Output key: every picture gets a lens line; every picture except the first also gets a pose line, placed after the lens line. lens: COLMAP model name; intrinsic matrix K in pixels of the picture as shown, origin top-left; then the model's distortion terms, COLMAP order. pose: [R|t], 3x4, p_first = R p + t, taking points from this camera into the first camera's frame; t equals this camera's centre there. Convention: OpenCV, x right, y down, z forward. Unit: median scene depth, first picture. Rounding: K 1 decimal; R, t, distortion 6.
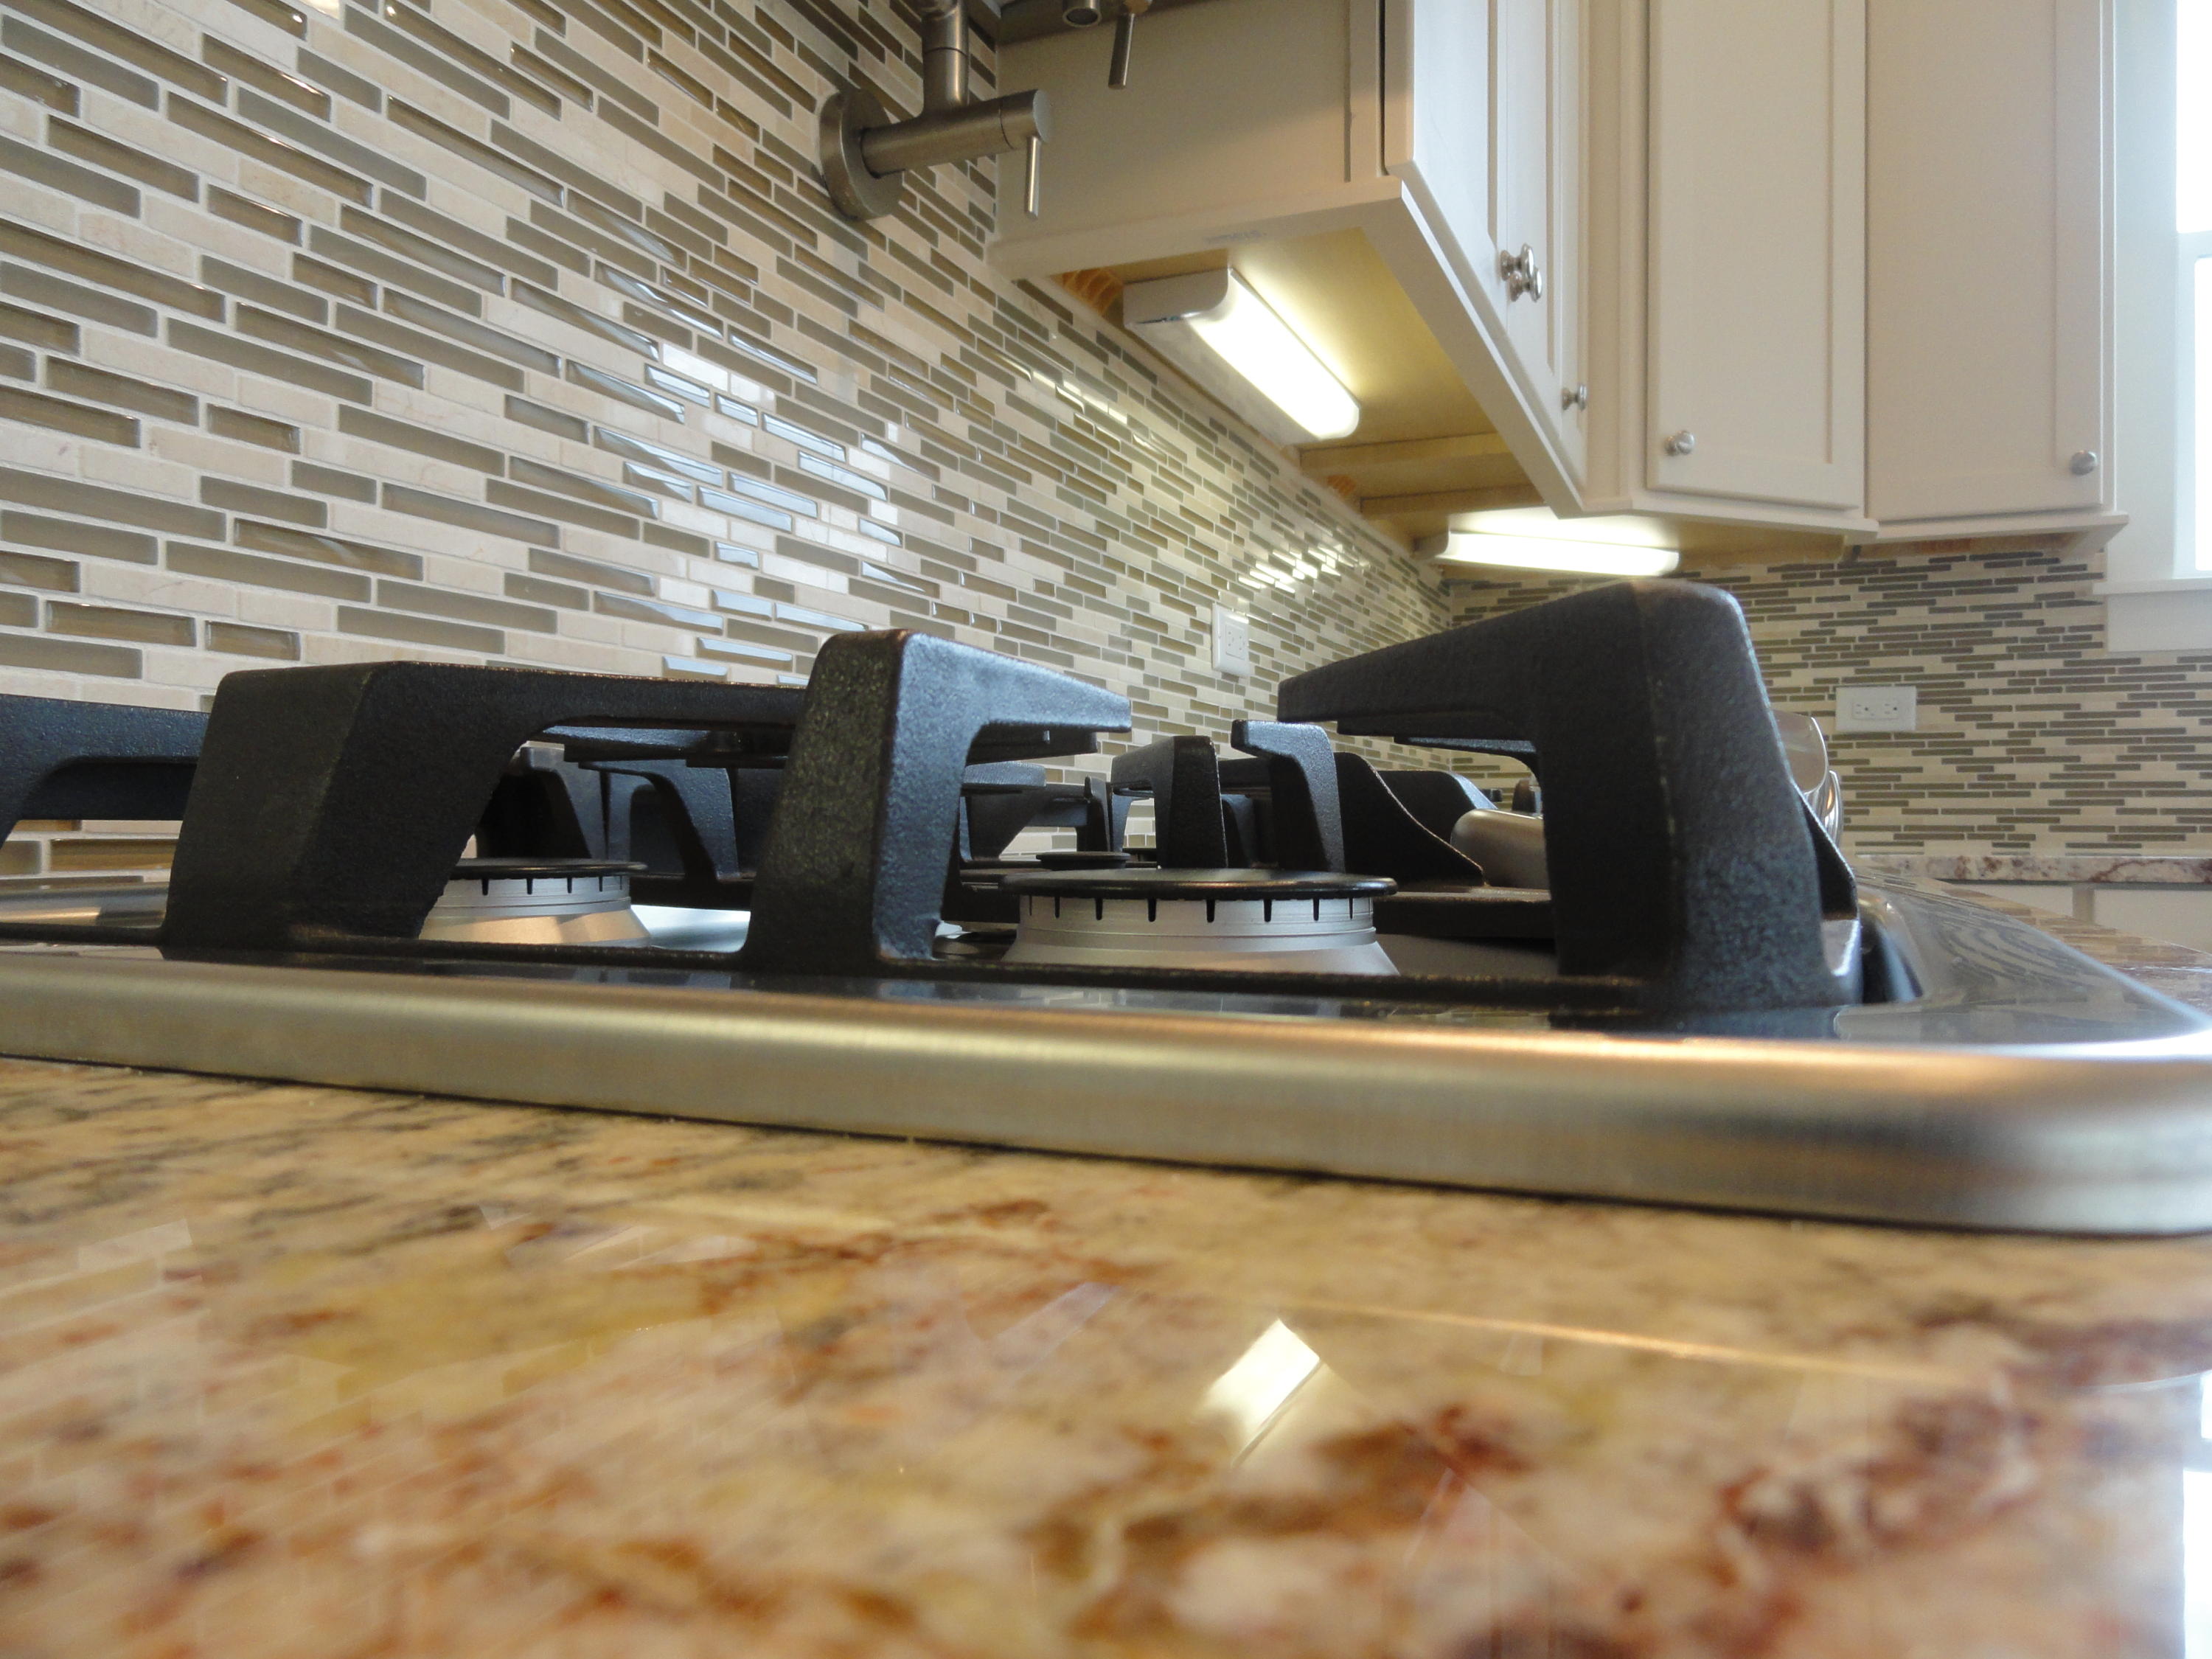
lens RADIAL K [[1540.0, 0, 1103.7], [0, 1540.0, 822.0], [0, 0, 1]] dist [-0.005020, 0.005707]
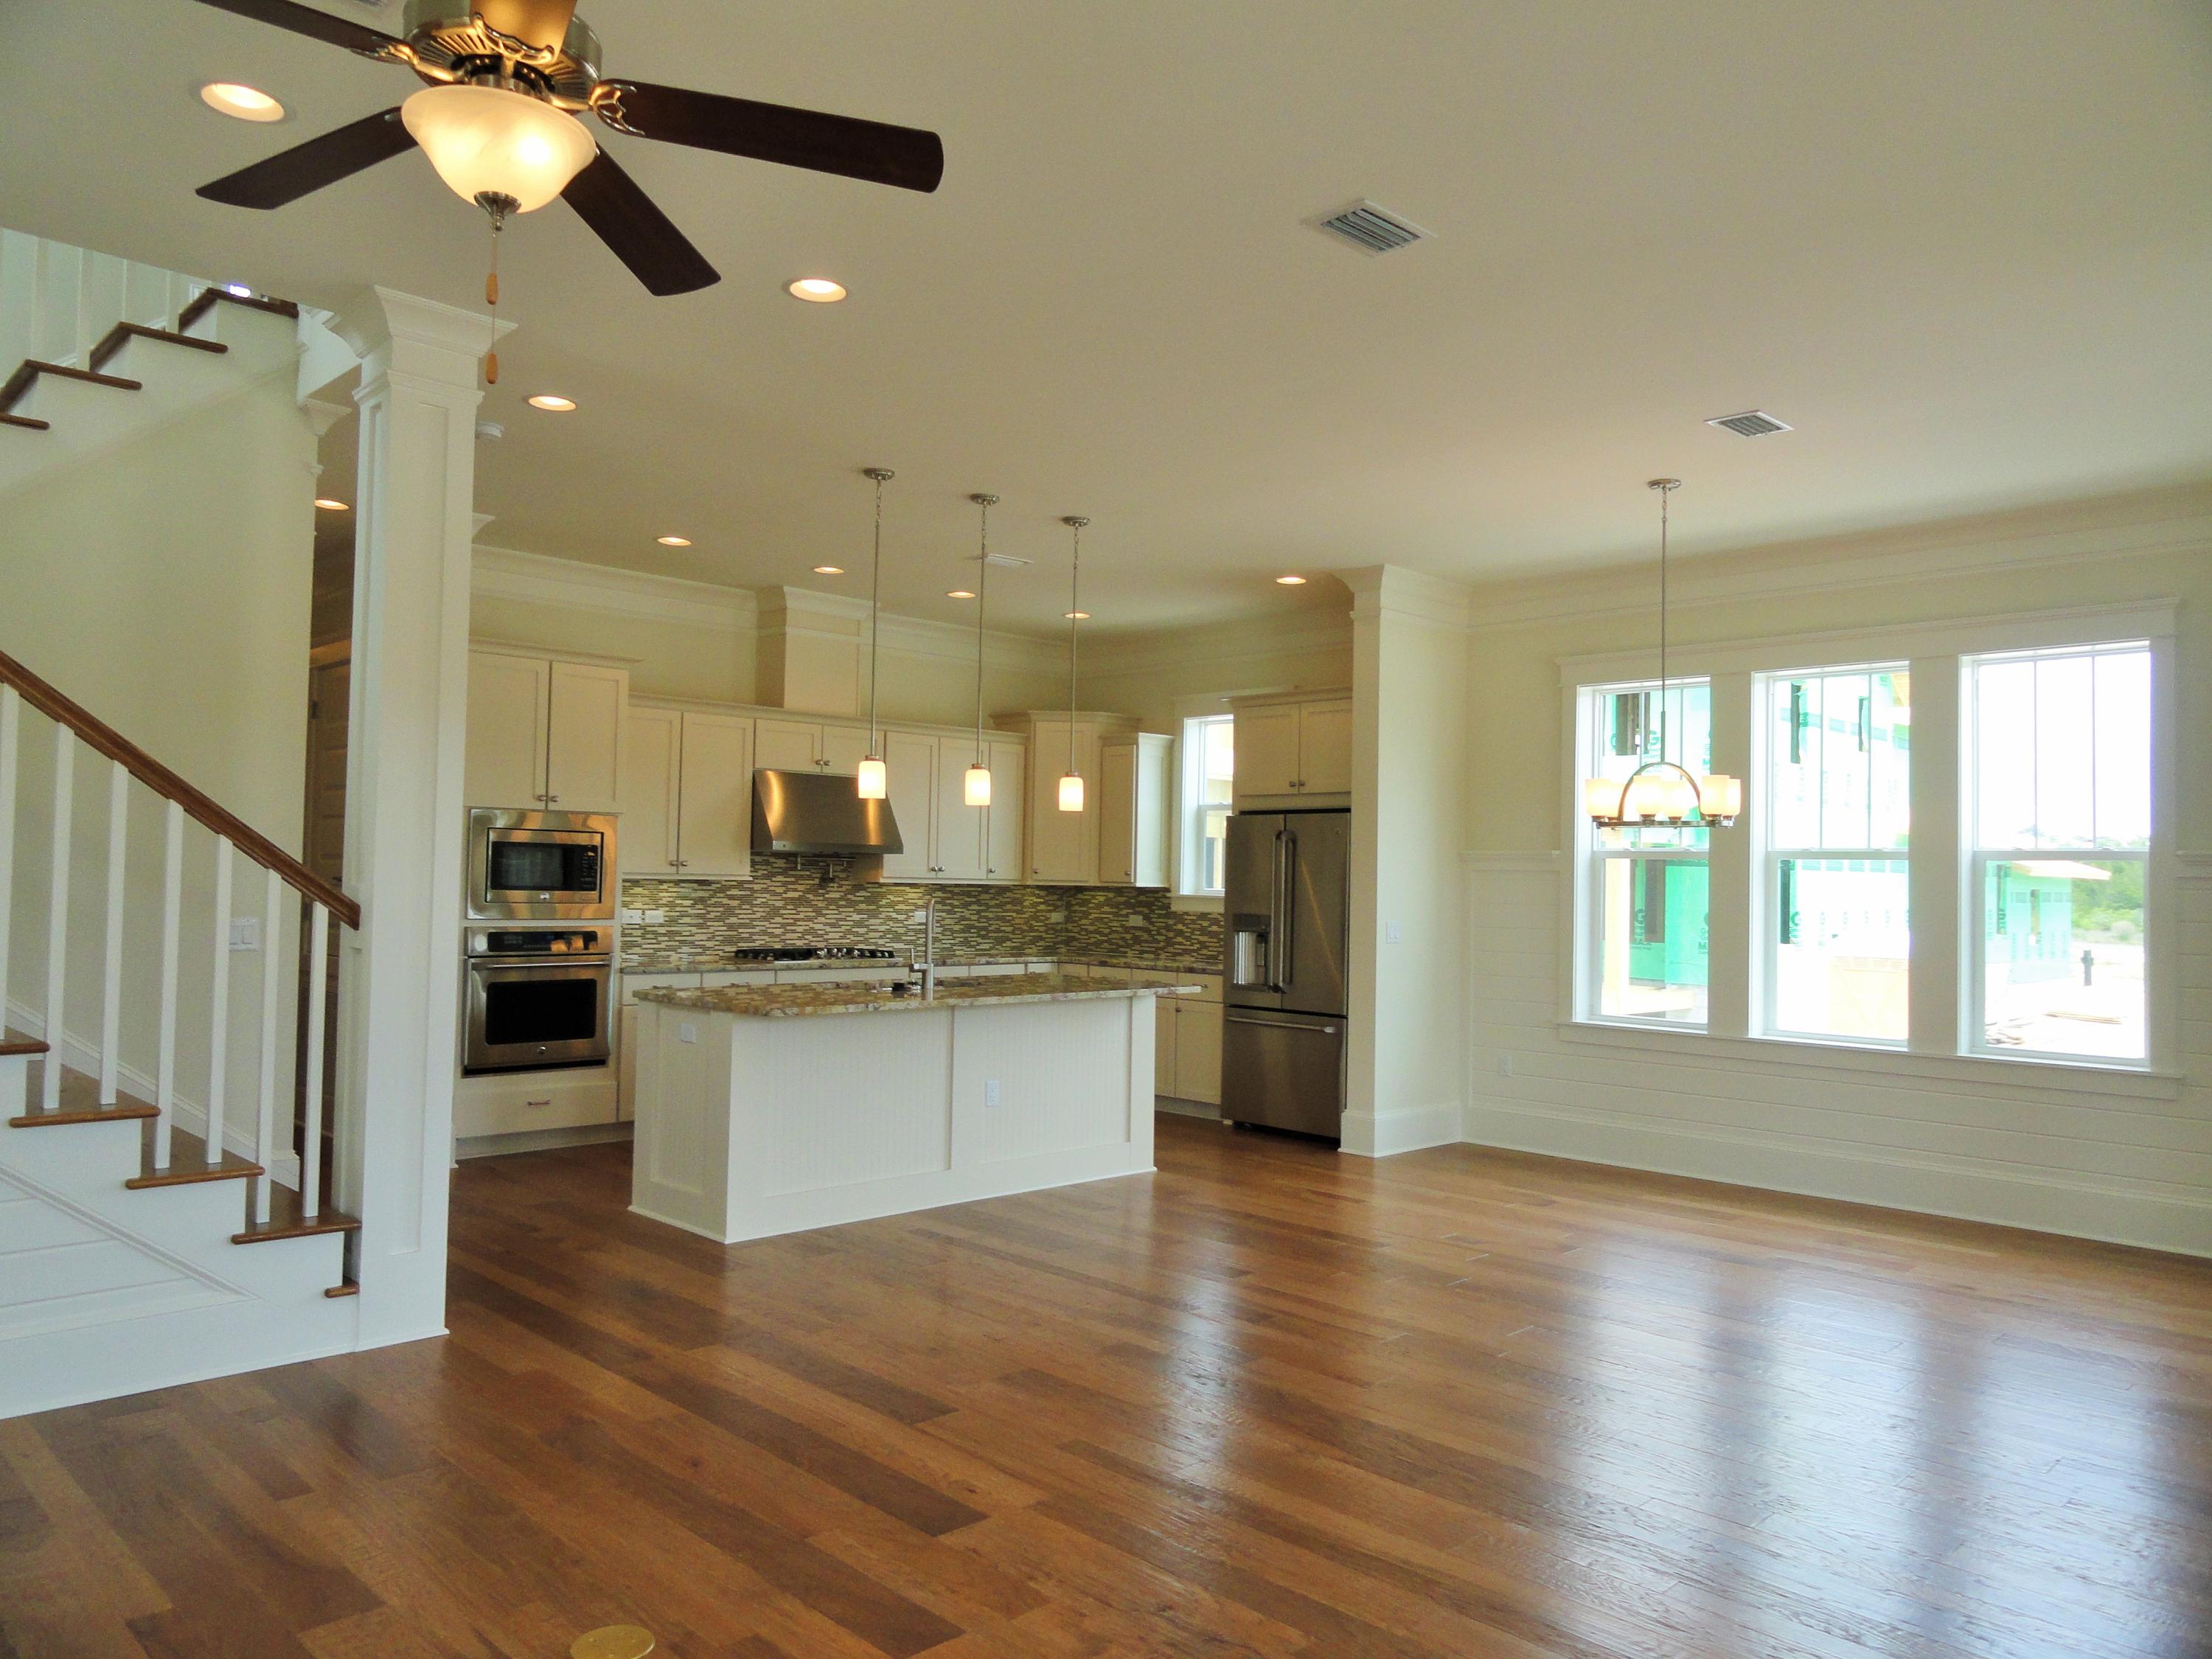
lens RADIAL K [[1540.0, 0, 1107.3], [0, 1540.0, 829.7], [0, 0, 1]] dist [-0.005020, 0.005707]
pose [[0.925755, 0.004666, -0.378094, 2.066958], [-0.017344, 0.999395, -0.030133, -0.199201], [0.377725, 0.034454, 0.925277, -2.928094]]
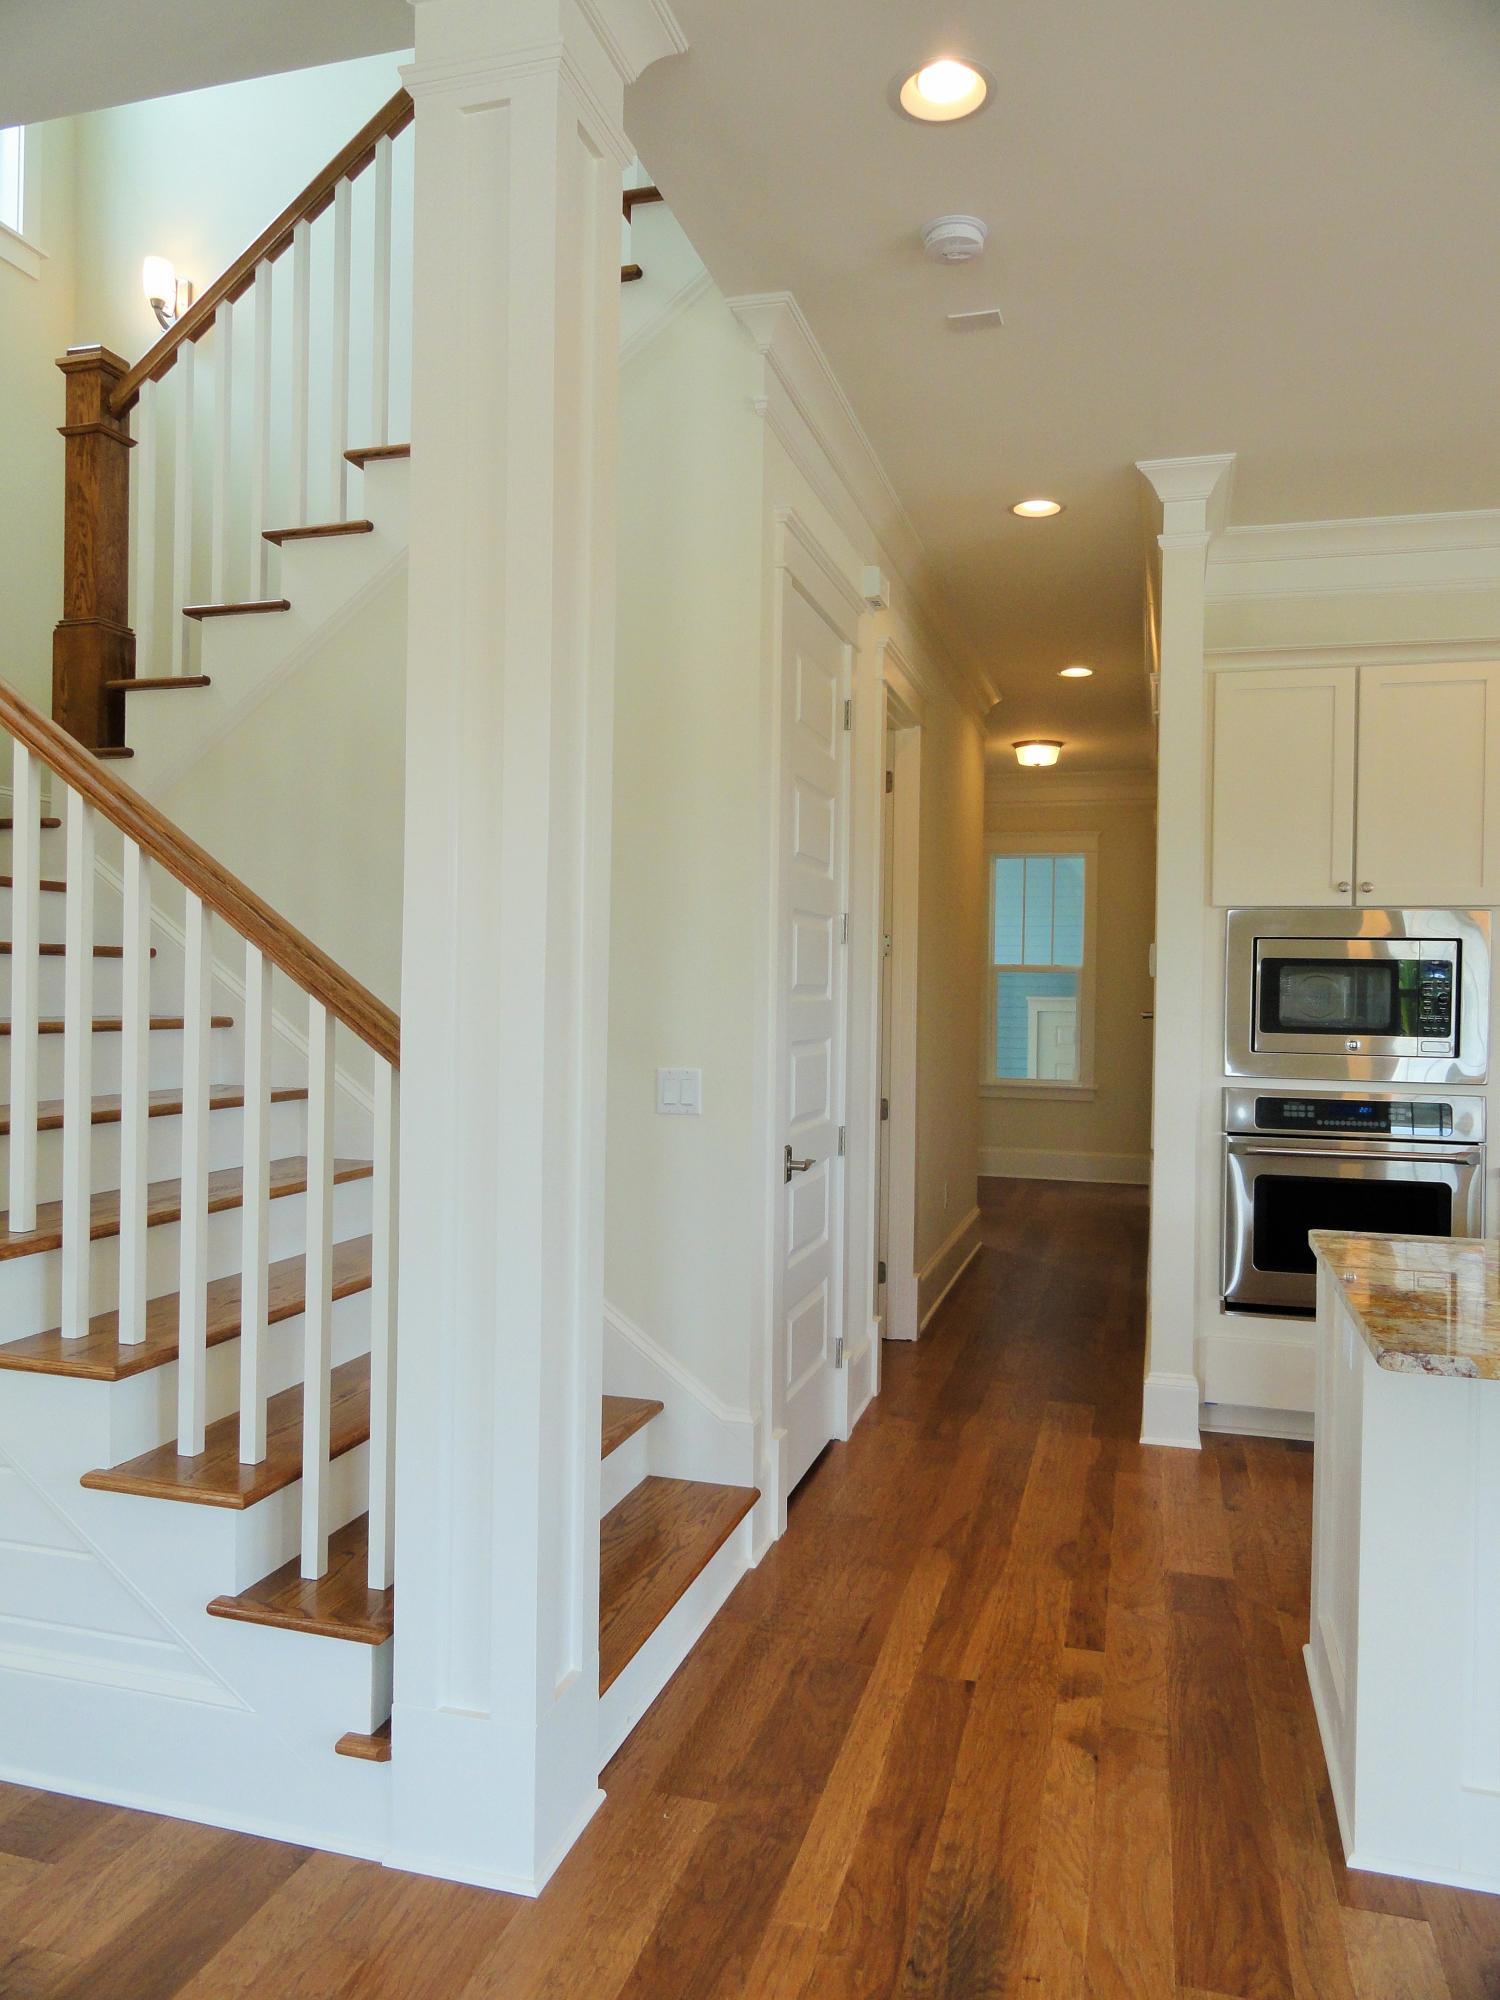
lens RADIAL K [[1392.4, 0, 749.0], [0, 1392.4, 996.5], [0, 0, 1]] dist [-0.005020, 0.005707]
pose [[0.119572, 0.005228, -0.992812, 1.492043], [-0.011548, 0.999926, 0.003874, -0.197035], [0.992758, 0.011001, 0.119623, -1.439912]]
